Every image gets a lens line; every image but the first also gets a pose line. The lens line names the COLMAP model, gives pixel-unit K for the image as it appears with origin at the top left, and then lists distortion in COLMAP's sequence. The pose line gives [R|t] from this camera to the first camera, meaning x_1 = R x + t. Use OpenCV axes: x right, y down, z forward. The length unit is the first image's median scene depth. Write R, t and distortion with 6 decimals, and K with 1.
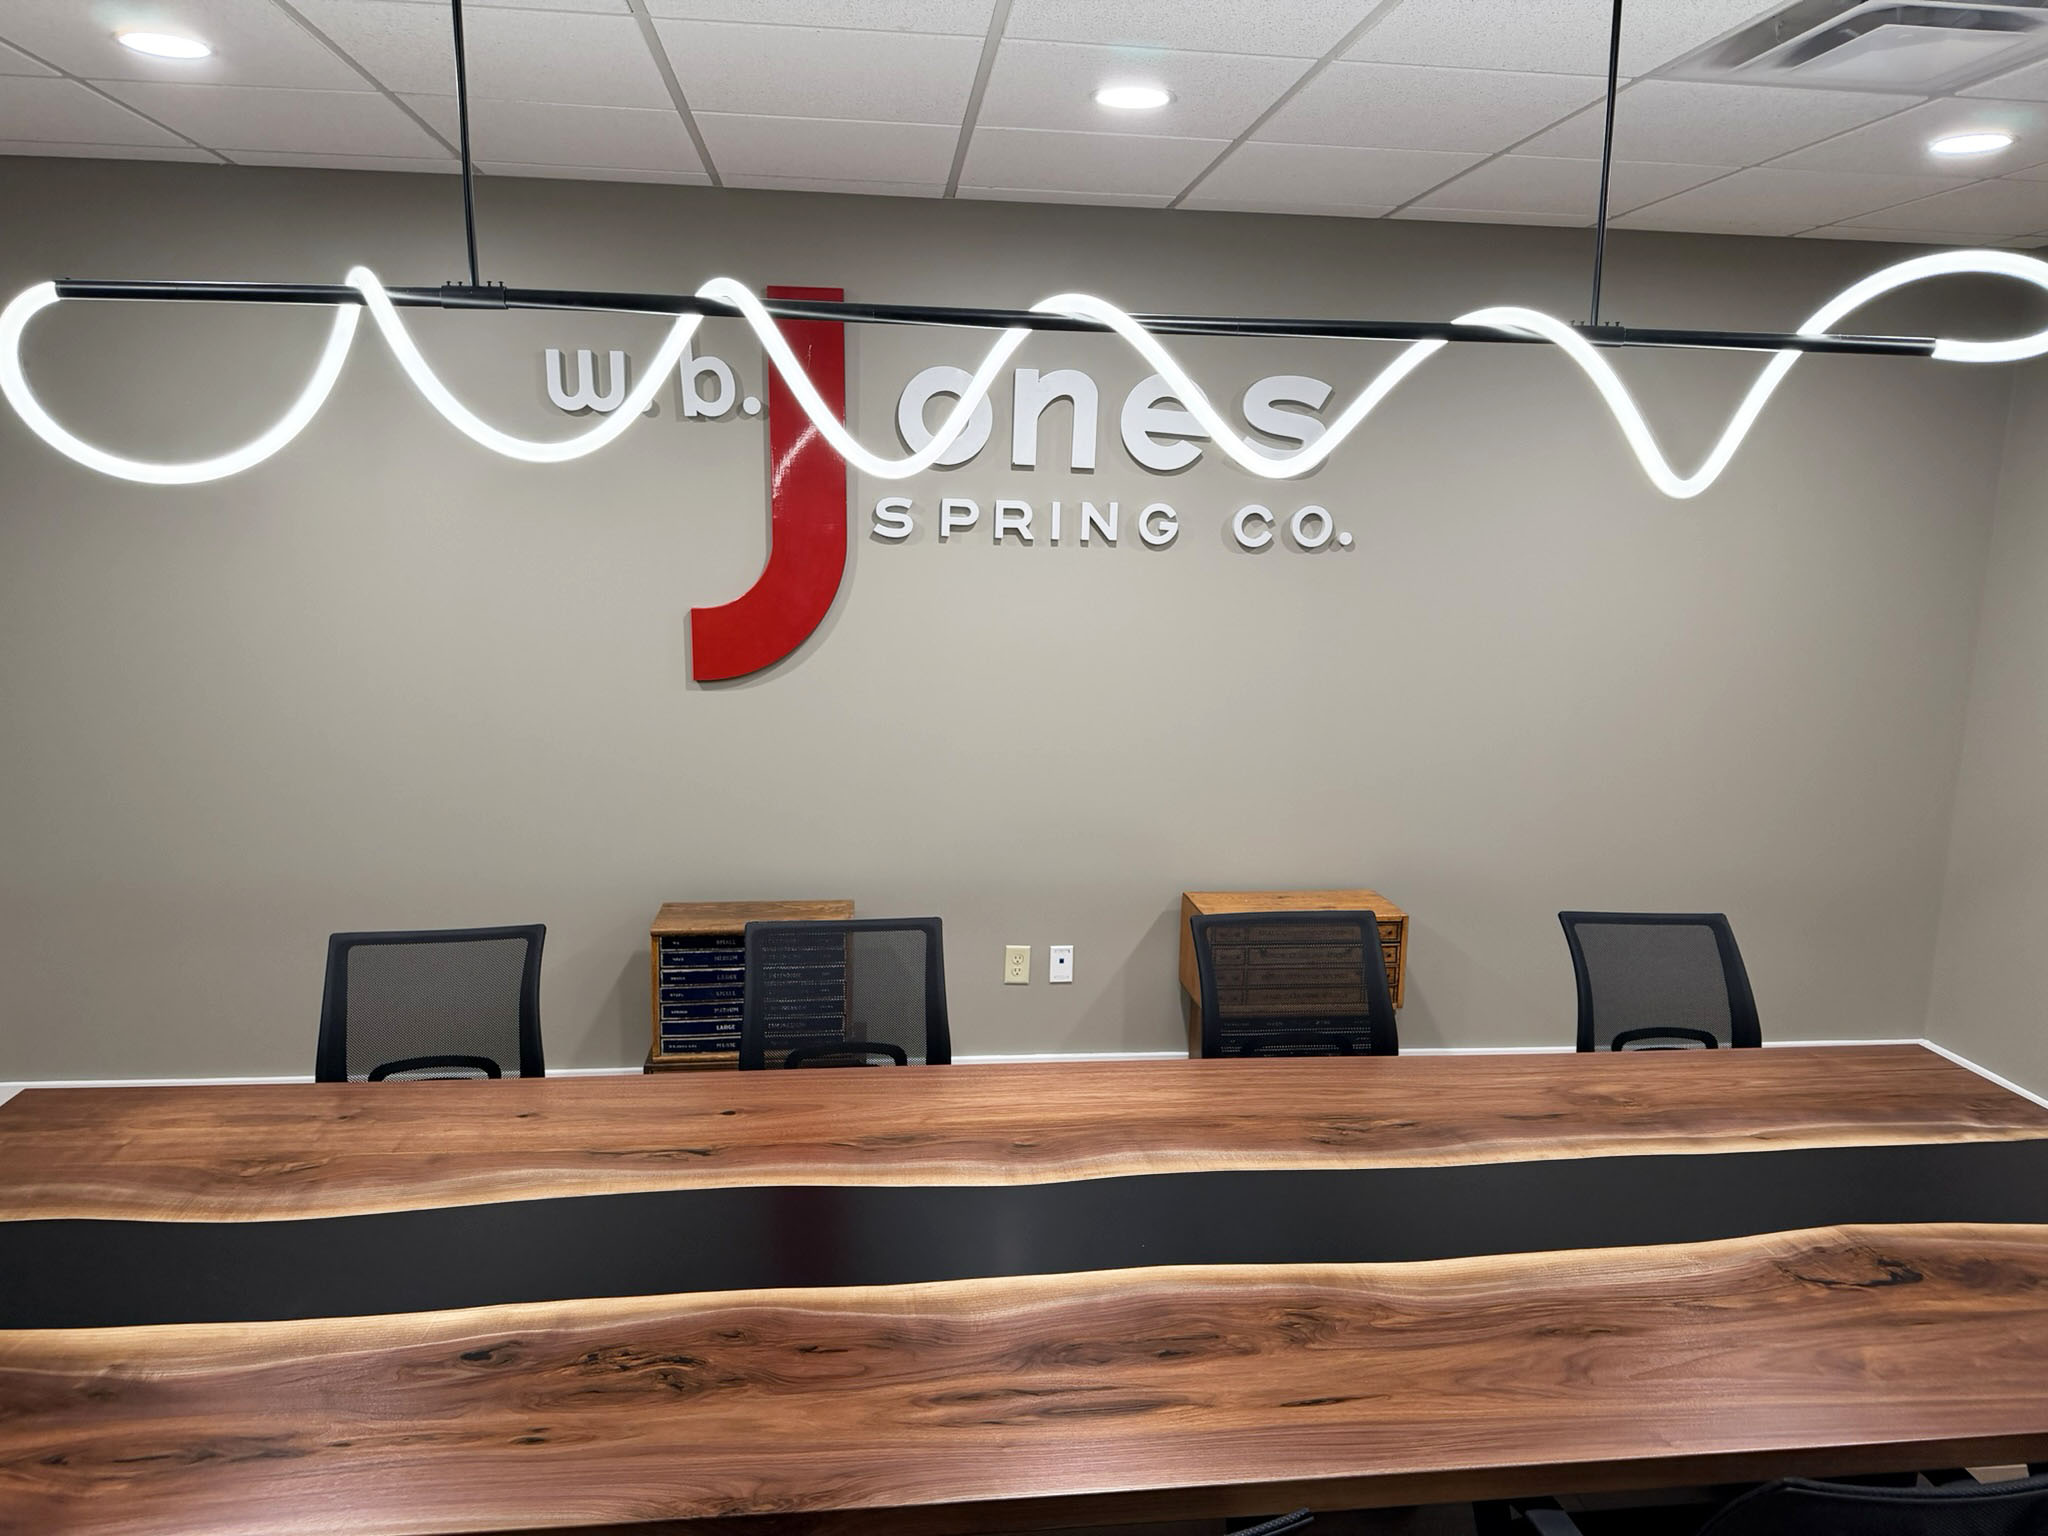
lens RADIAL K [[1395.0, 0, 1027.9], [0, 1395.0, 816.5], [0, 0, 1]] dist [0.058498, -0.062553]
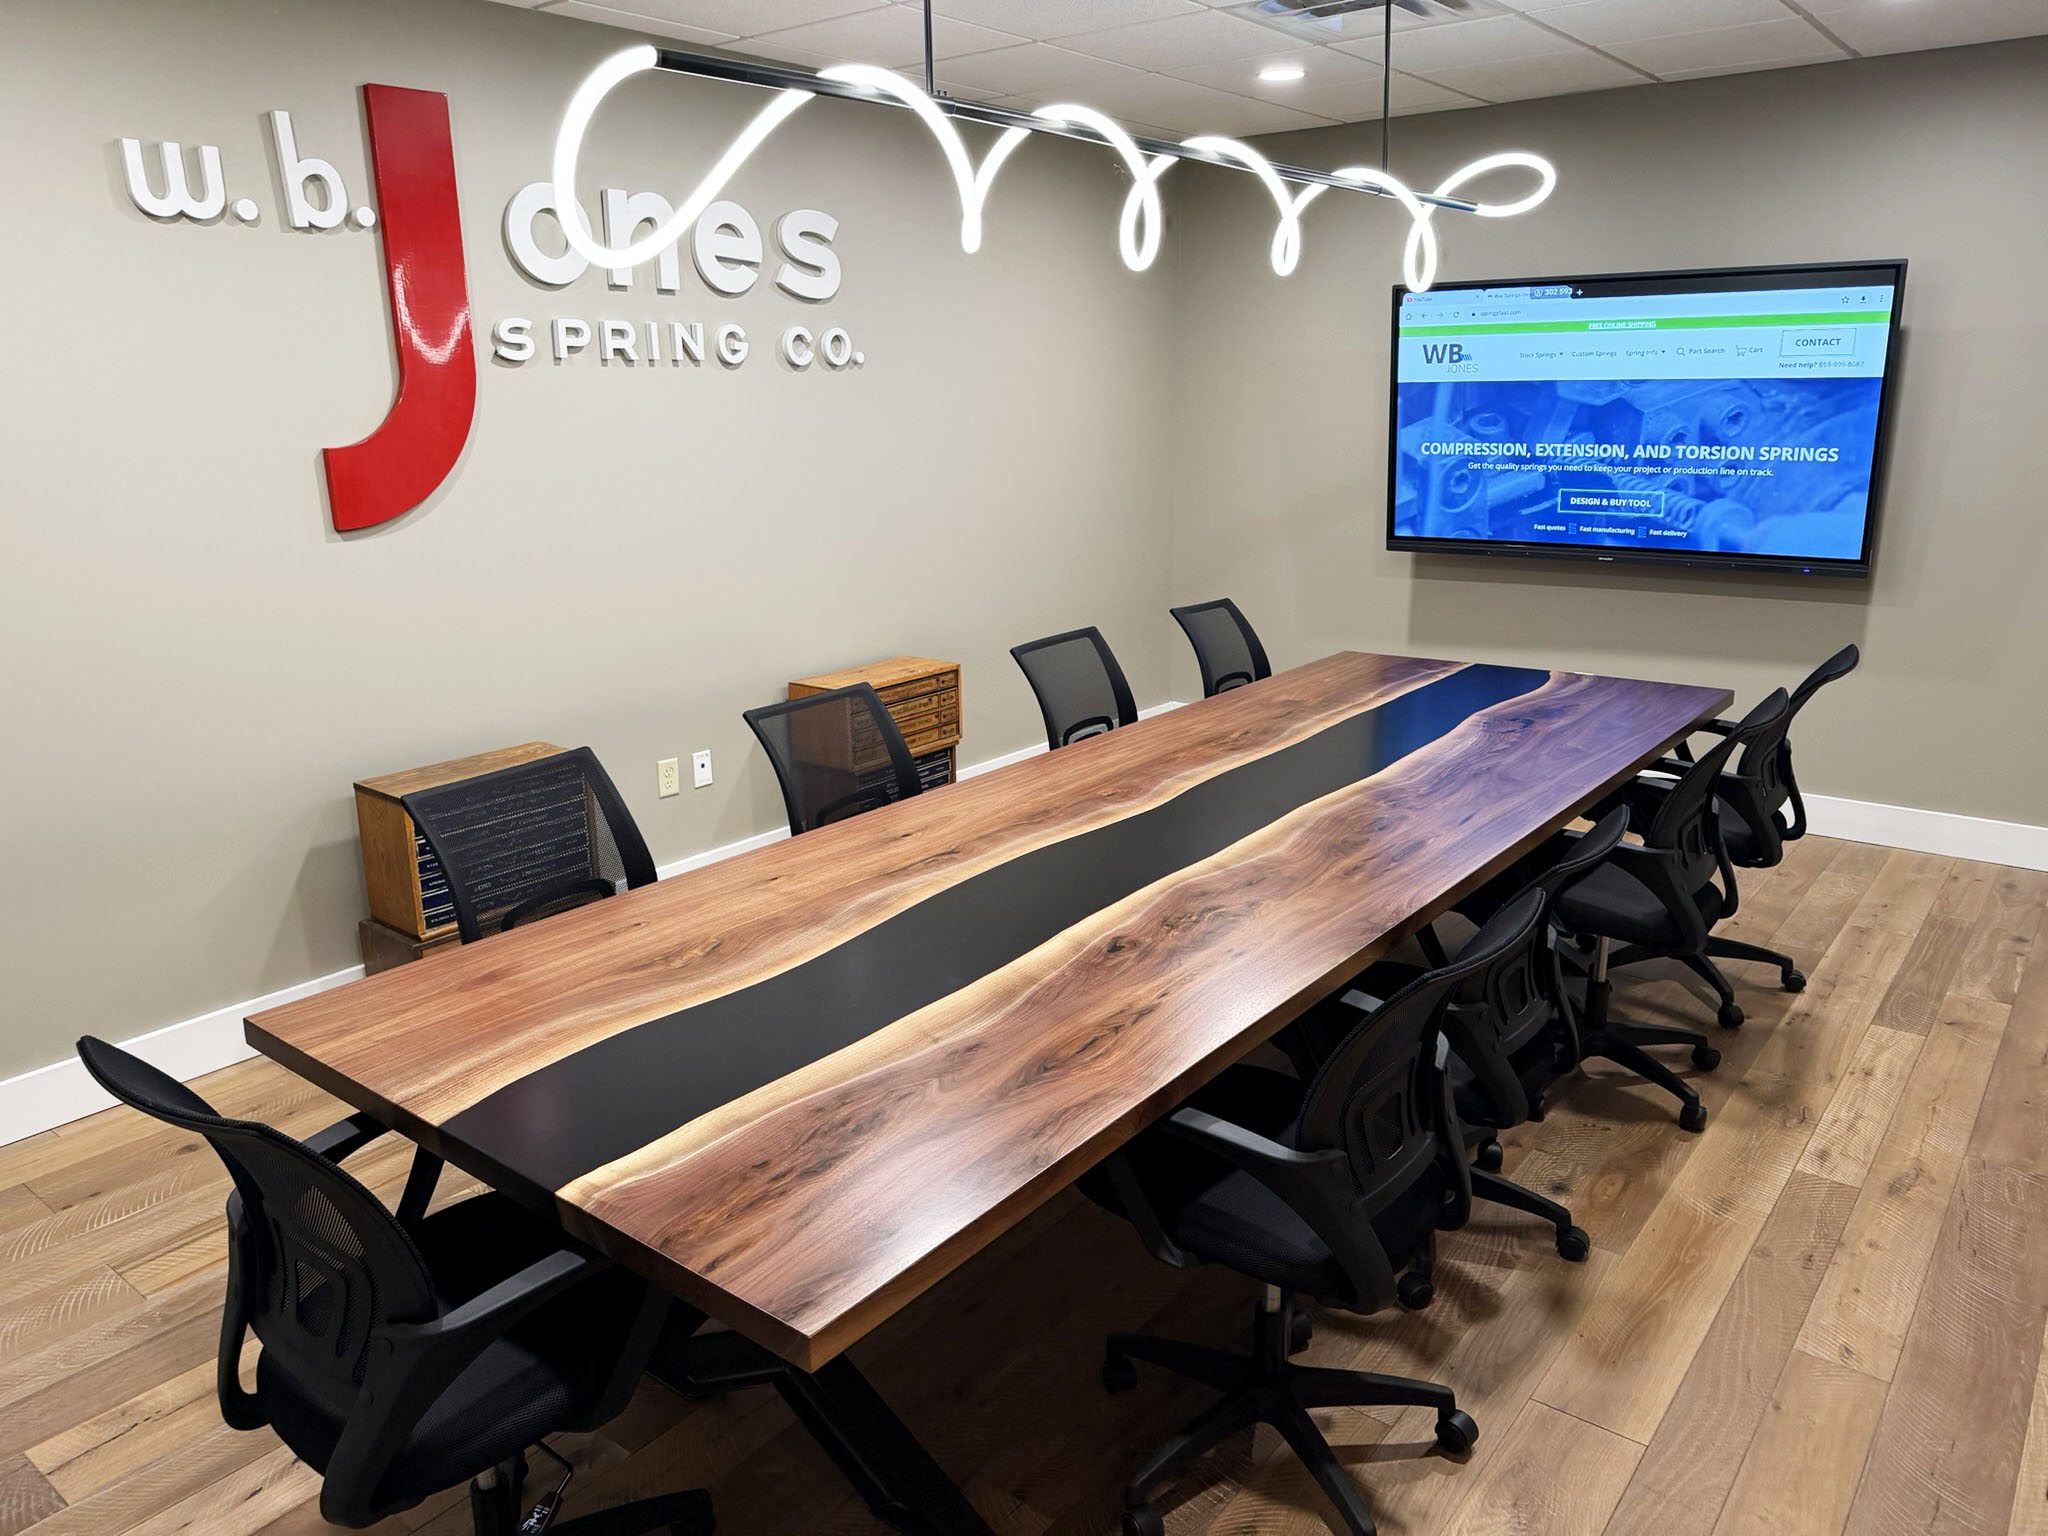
lens RADIAL K [[1448.5, 0, 1000.1], [0, 1448.5, 801.9], [0, 0, 1]] dist [0.056133, -0.105929]
pose [[0.706071, -0.224579, 0.671586, -0.864143], [0.179648, 0.974160, 0.136888, 0.029652], [-0.684974, 0.023996, 0.728172, 0.057597]]
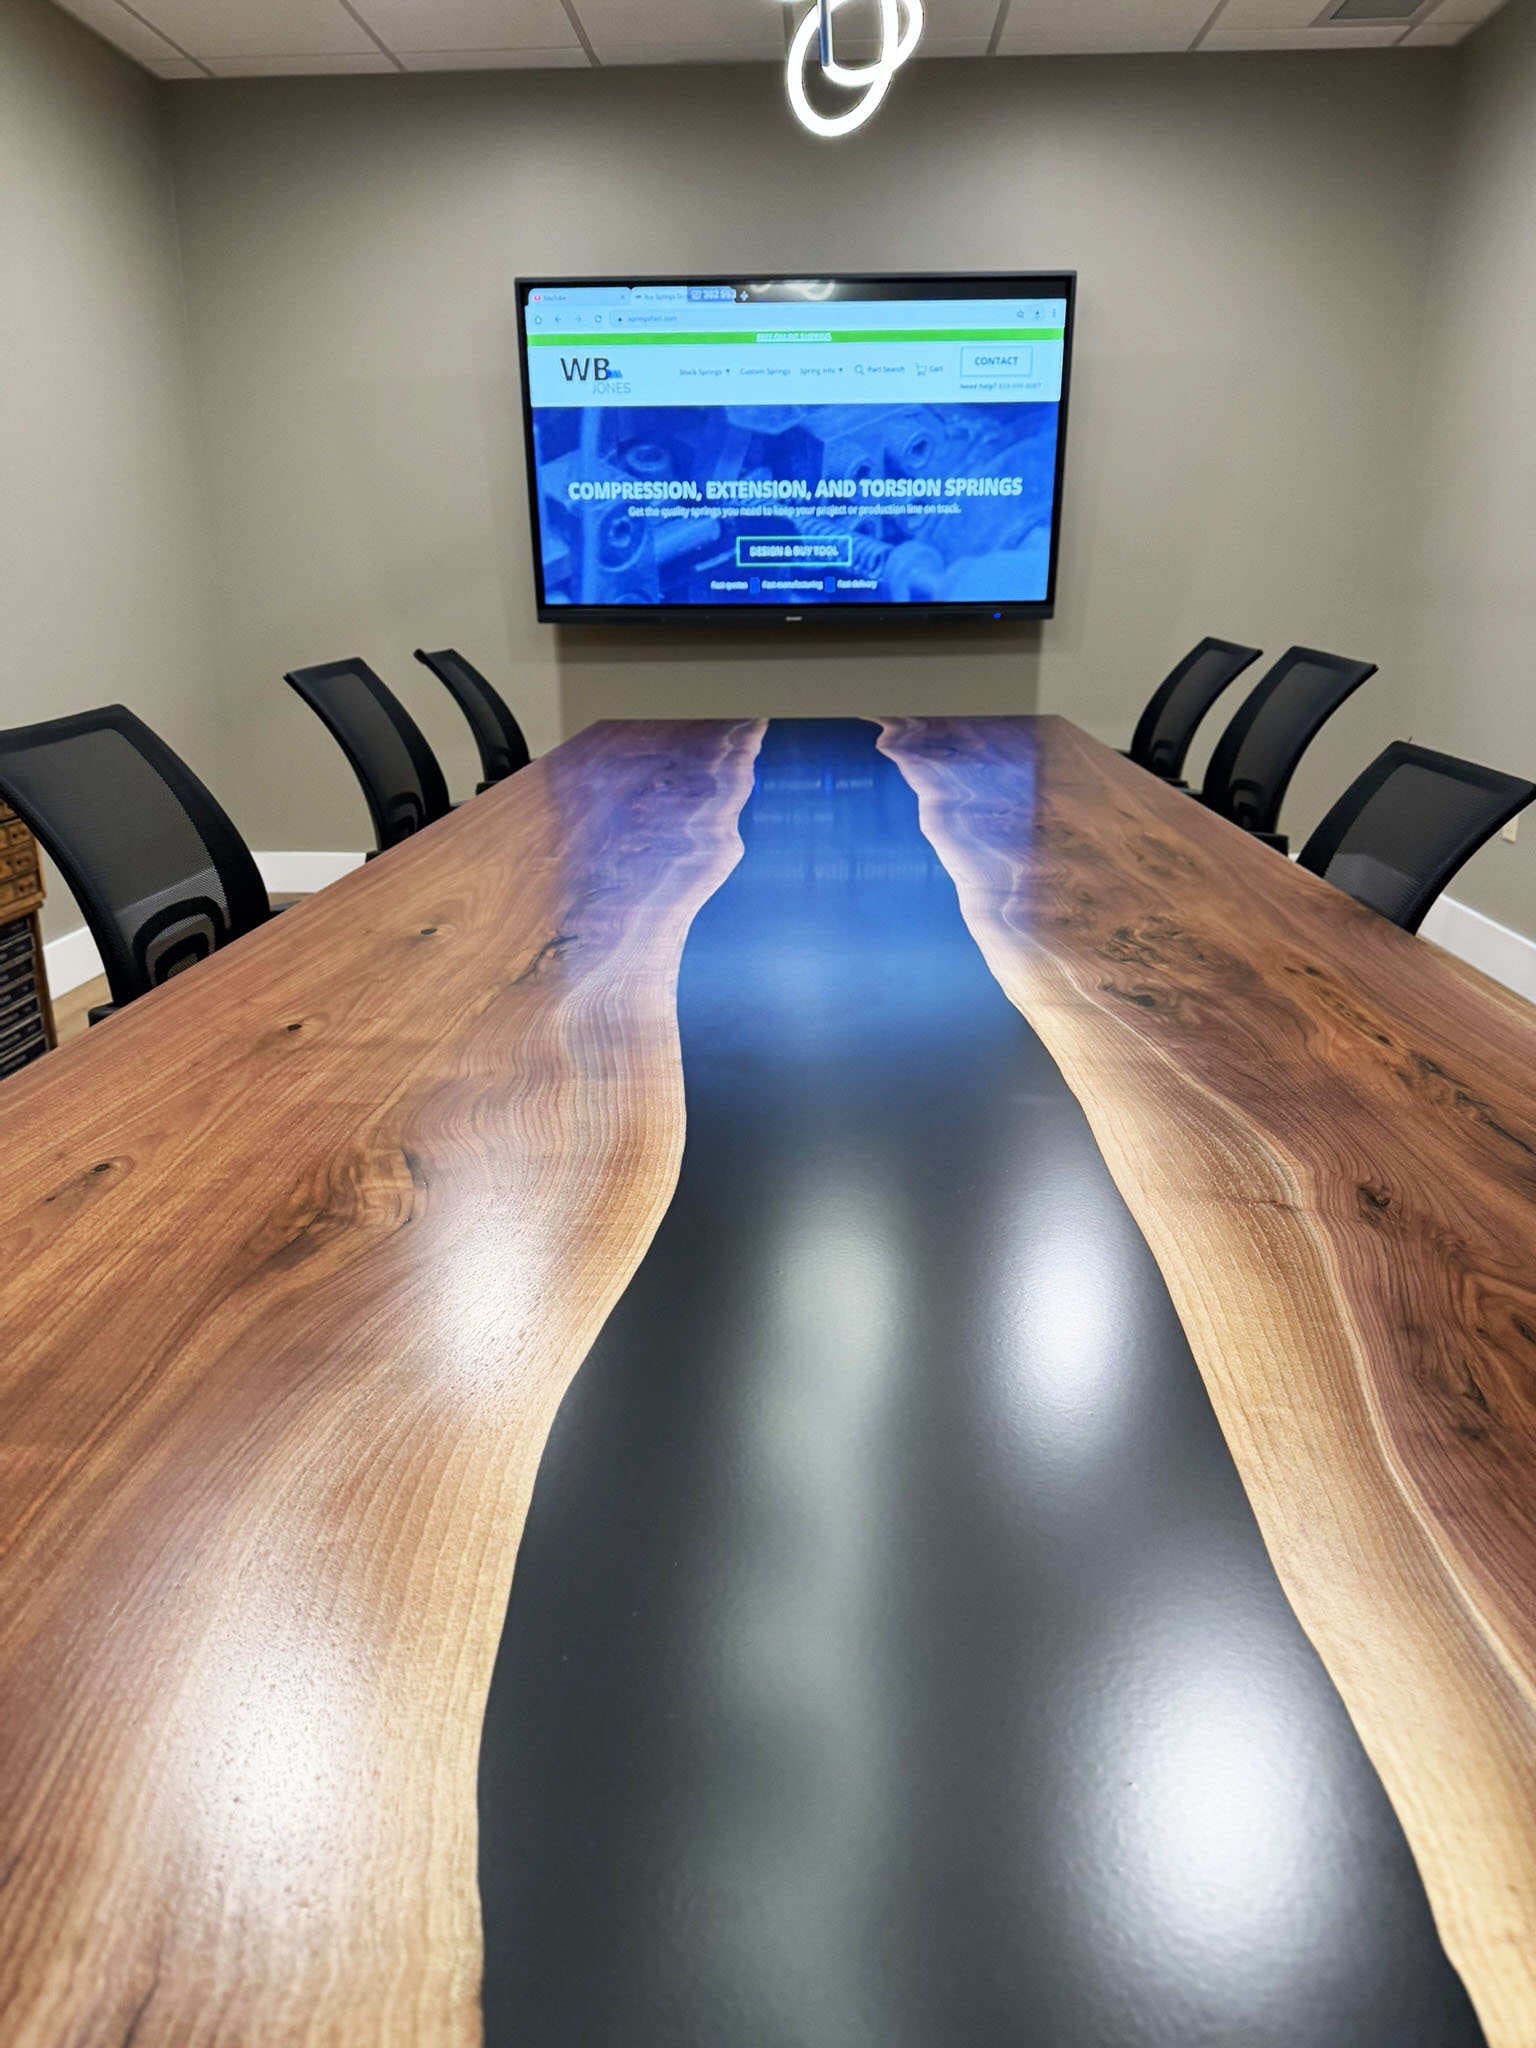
lens RADIAL K [[1464.2, 0, 757.8], [0, 1464.2, 1015.9], [0, 0, 1]] dist [0.144570, -0.316301]
pose [[0.151538, -0.296975, 0.942784, -0.711089], [0.223683, 0.939359, 0.259943, 0.102746], [-0.962809, 0.171494, 0.208777, 0.666871]]
